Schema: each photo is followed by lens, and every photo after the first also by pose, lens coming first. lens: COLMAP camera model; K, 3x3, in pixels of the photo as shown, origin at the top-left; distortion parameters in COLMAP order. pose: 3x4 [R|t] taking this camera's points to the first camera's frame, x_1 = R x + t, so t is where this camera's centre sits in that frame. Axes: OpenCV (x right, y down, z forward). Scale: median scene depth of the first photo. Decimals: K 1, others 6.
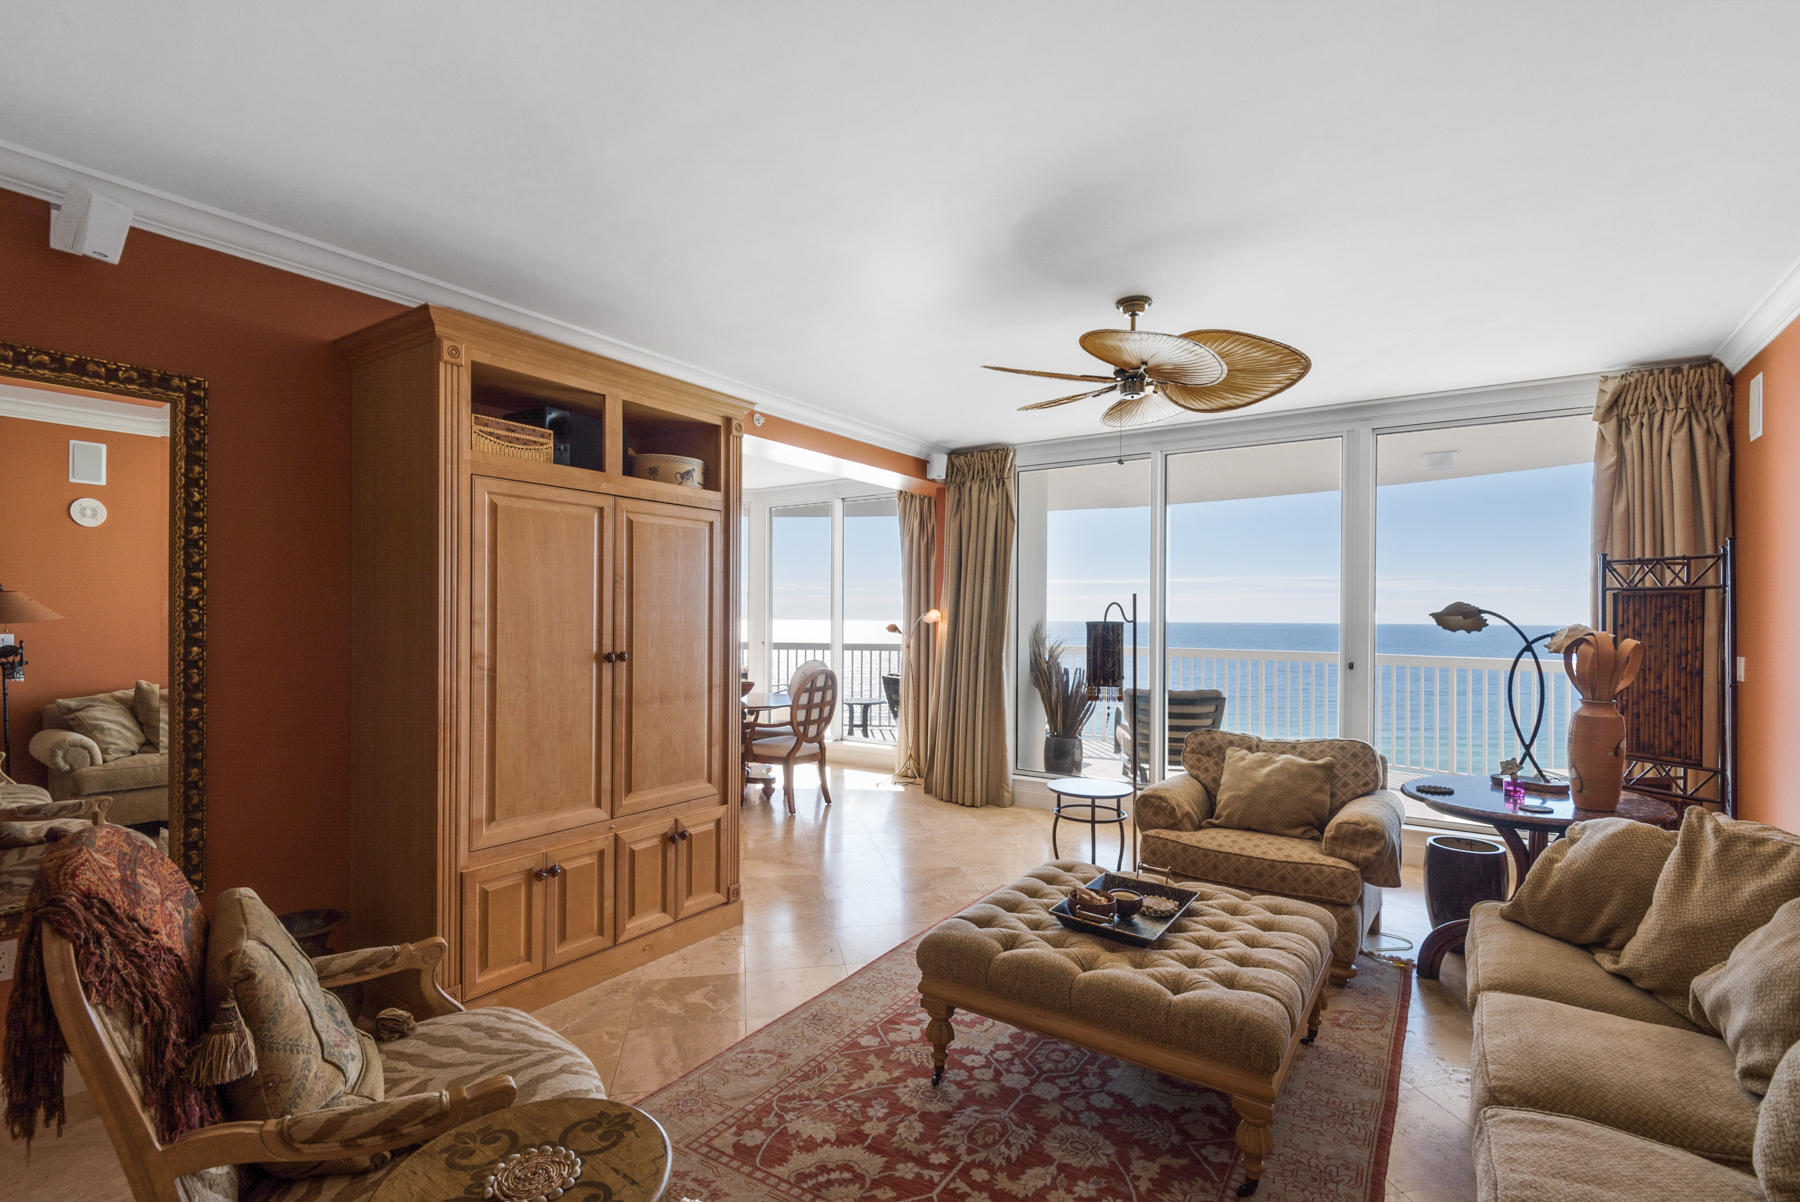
lens RADIAL K [[855.1, 0, 898.7], [0, 855.1, 613.3], [0, 0, 1]] dist [0.018356, -0.014309]
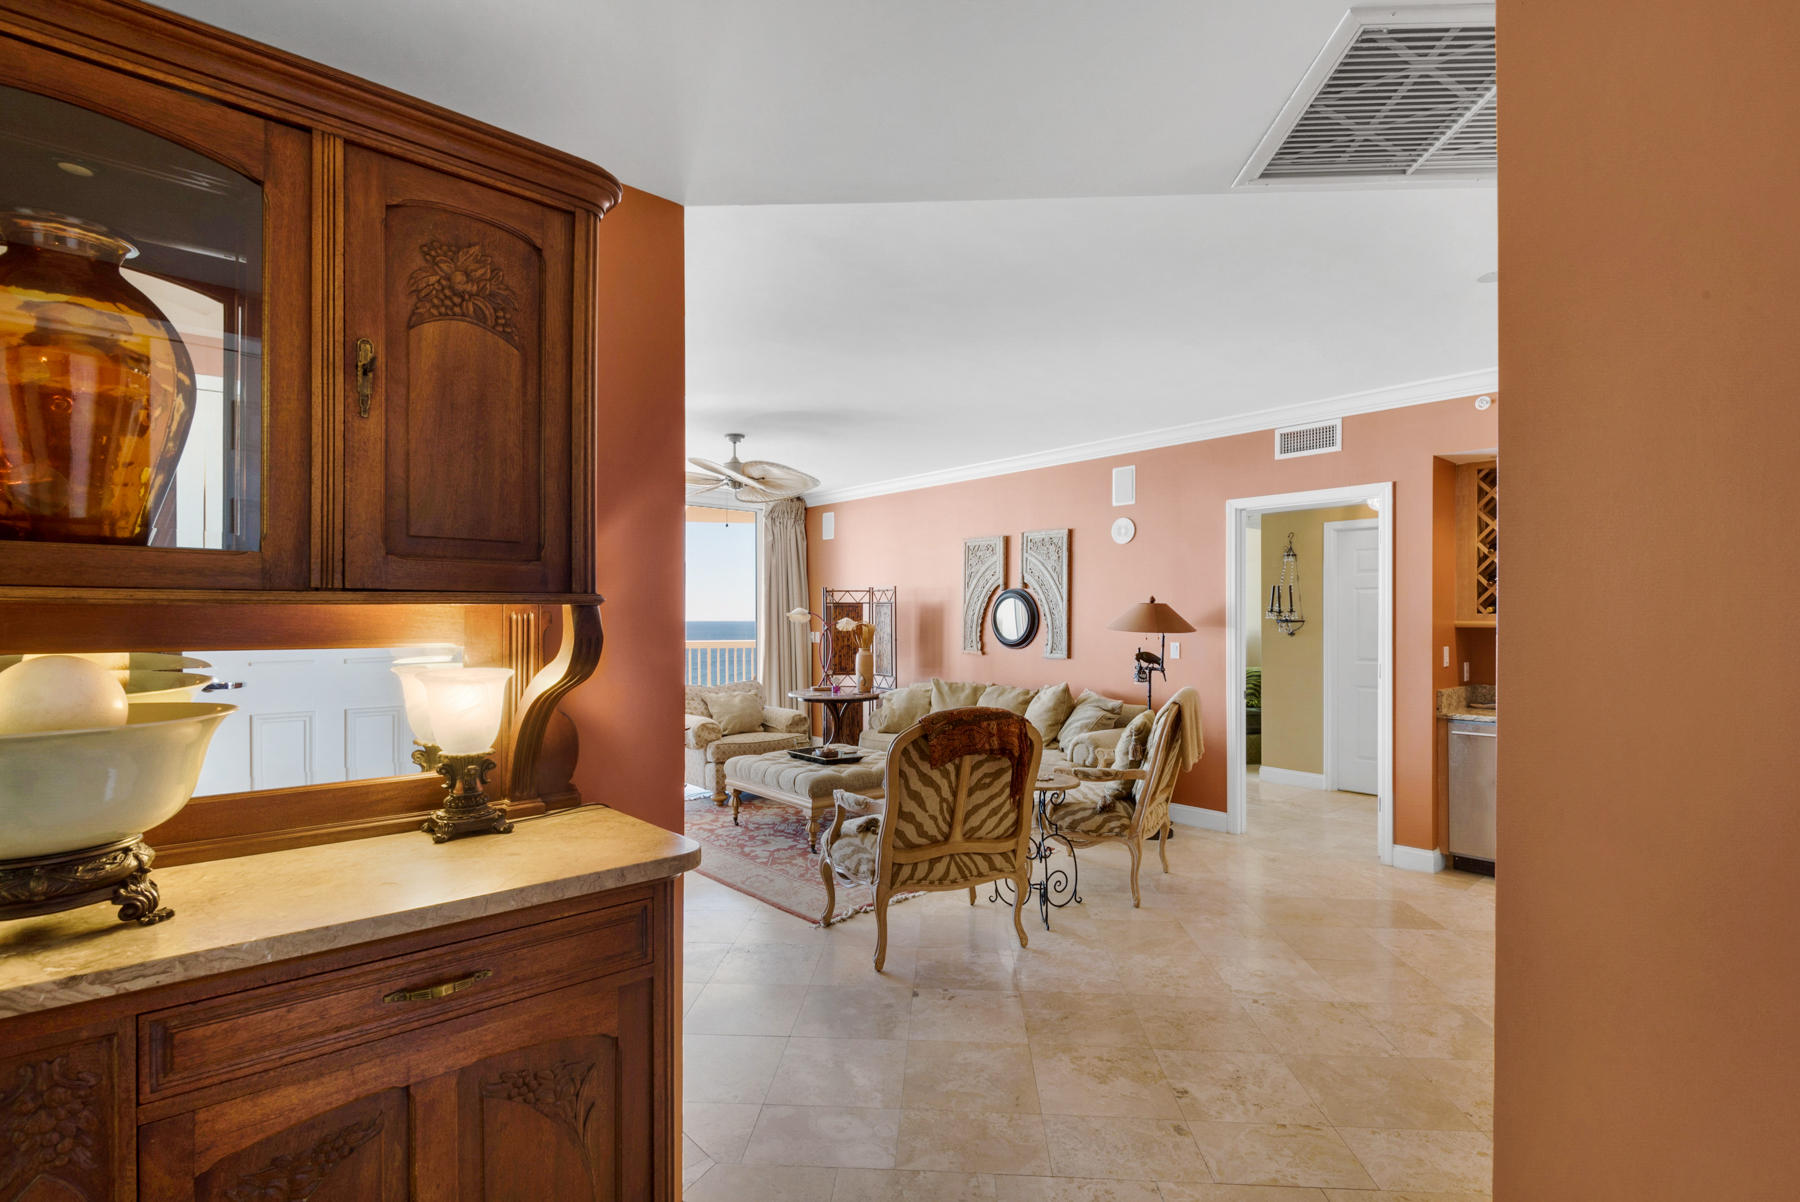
lens RADIAL K [[855.1, 0, 898.2], [0, 855.1, 617.7], [0, 0, 1]] dist [0.018356, -0.014309]
pose [[0.254633, -0.006514, 0.967016, -1.203491], [-0.000890, 0.999975, 0.006970, -0.003723], [-0.967037, -0.002635, 0.254621, 0.213254]]
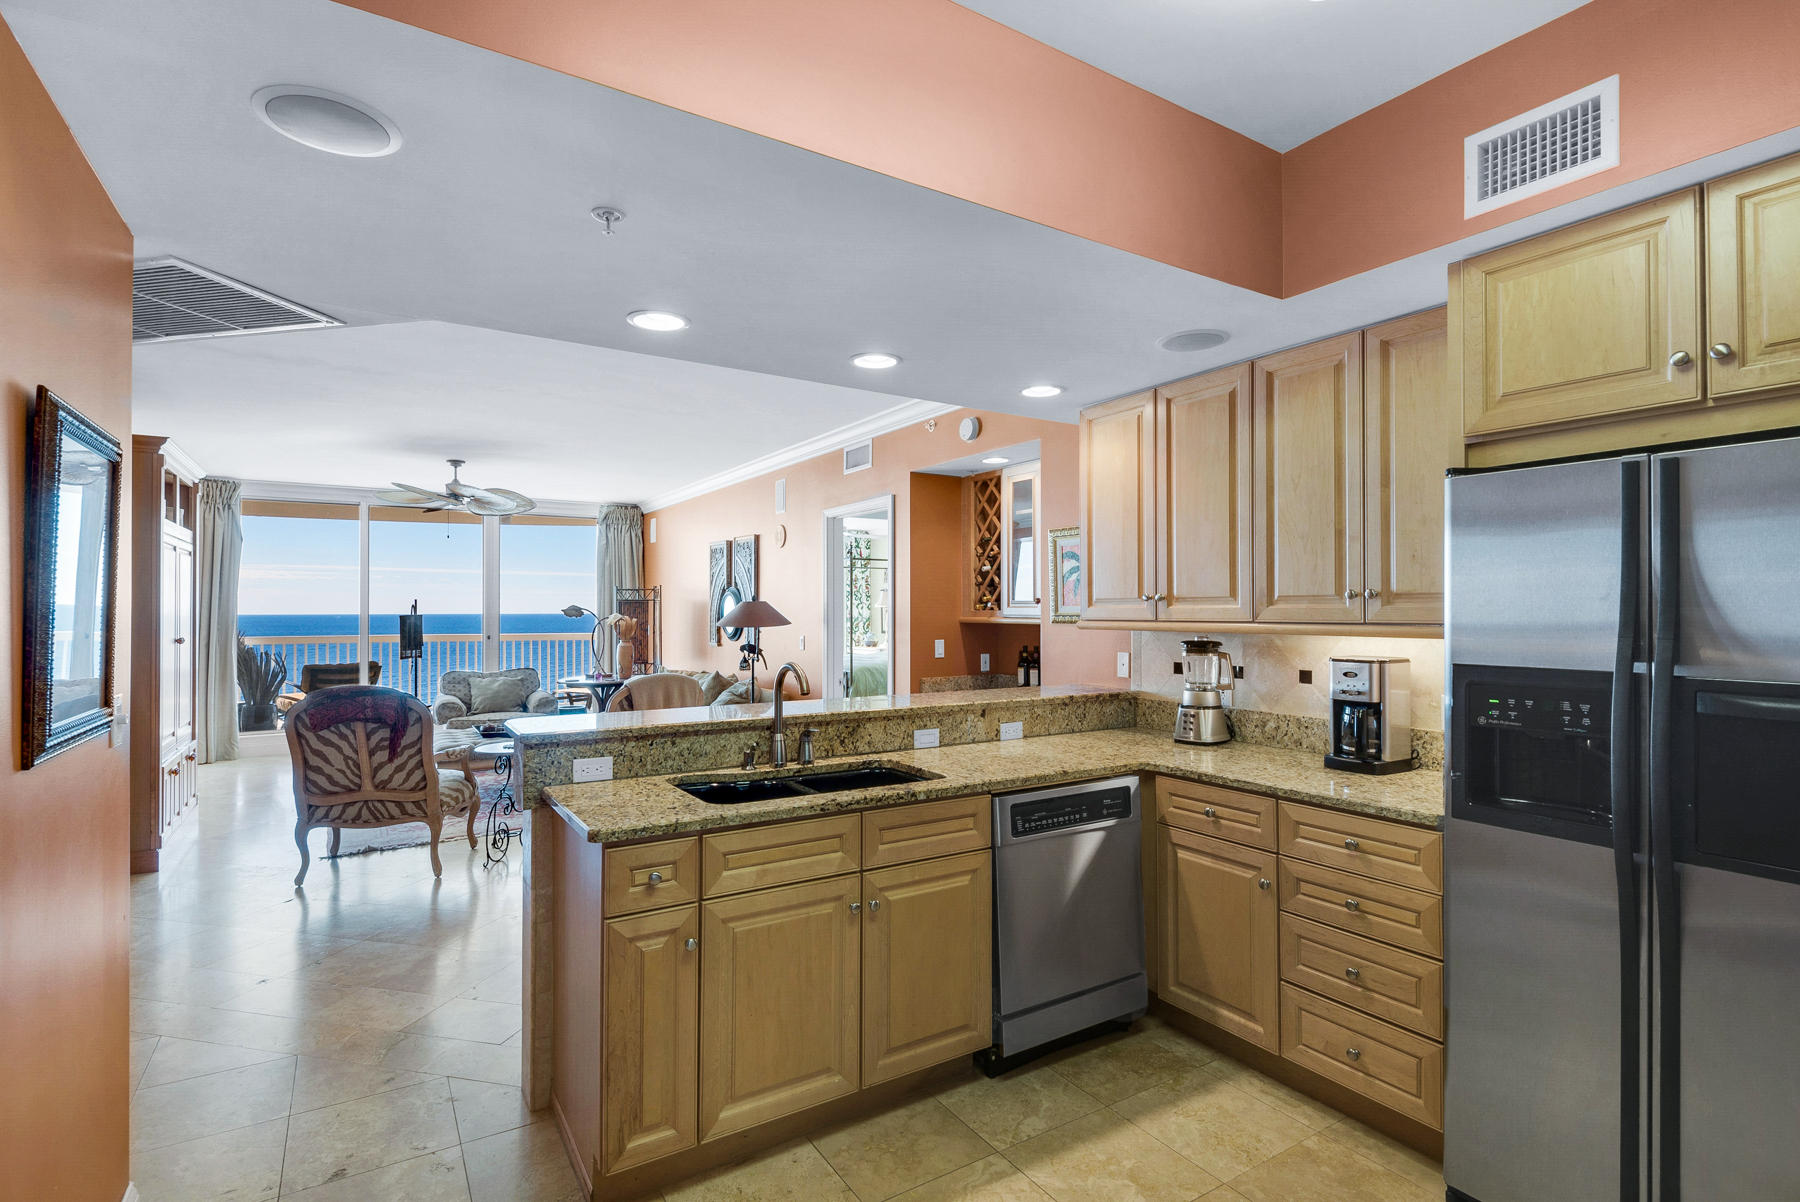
lens RADIAL K [[855.1, 0, 905.6], [0, 855.1, 597.5], [0, 0, 1]] dist [0.018356, -0.014309]
pose [[0.402299, 0.005757, 0.915490, -1.089442], [0.002081, 0.999972, -0.007203, -0.013040], [-0.915506, 0.004803, 0.402275, -0.762085]]
